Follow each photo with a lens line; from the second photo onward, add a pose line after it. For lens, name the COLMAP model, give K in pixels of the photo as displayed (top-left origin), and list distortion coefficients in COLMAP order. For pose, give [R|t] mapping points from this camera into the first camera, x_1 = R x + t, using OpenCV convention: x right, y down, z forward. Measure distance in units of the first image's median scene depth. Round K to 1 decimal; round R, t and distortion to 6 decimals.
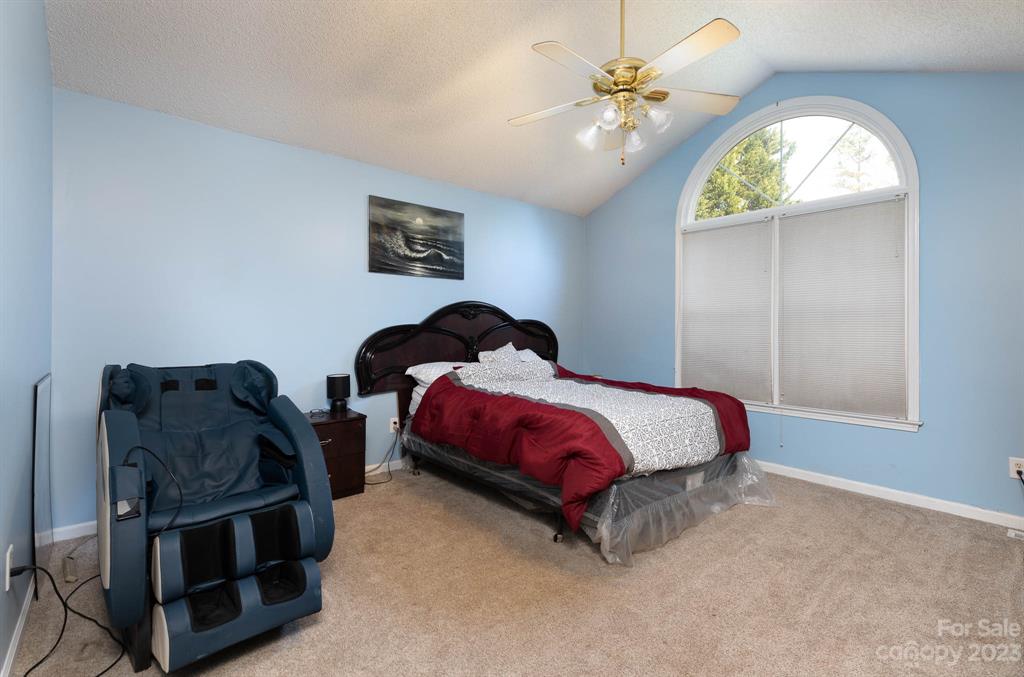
lens RADIAL K [[466.8, 0, 511.4], [0, 466.8, 327.3], [0, 0, 1]] dist [-0.000528, -0.000014]
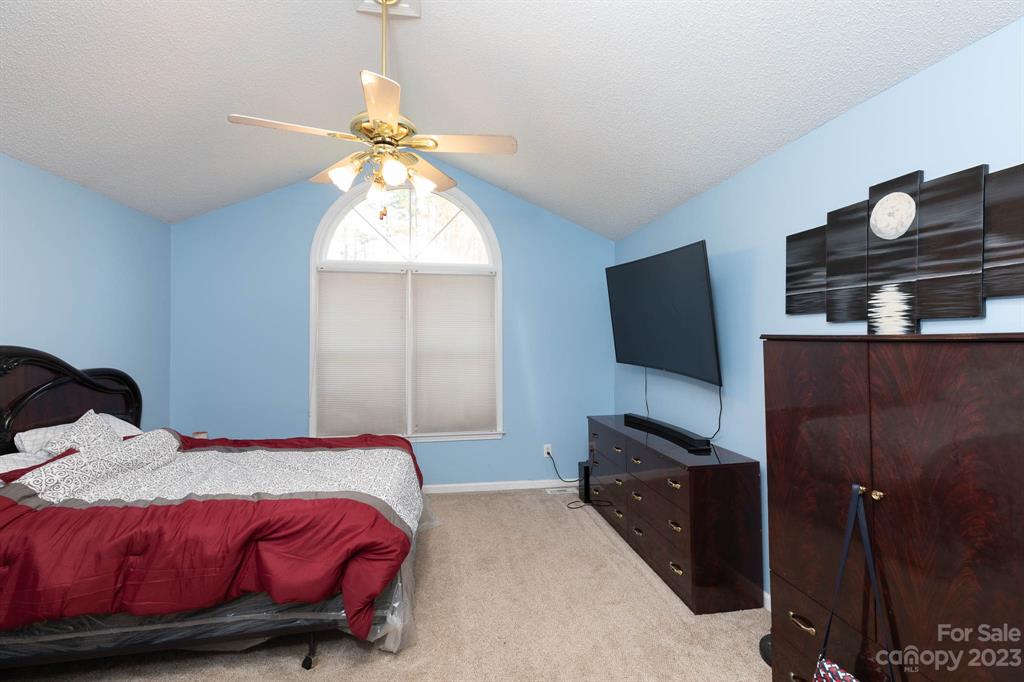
lens RADIAL K [[463.7, 0, 510.7], [0, 463.7, 329.5], [0, 0, 1]] dist [-0.001206, 0.000924]
pose [[0.508382, 0.006671, 0.861106, -0.351563], [-0.002368, 0.999977, -0.006348, -0.103239], [-0.861128, 0.001189, 0.508386, 0.237238]]
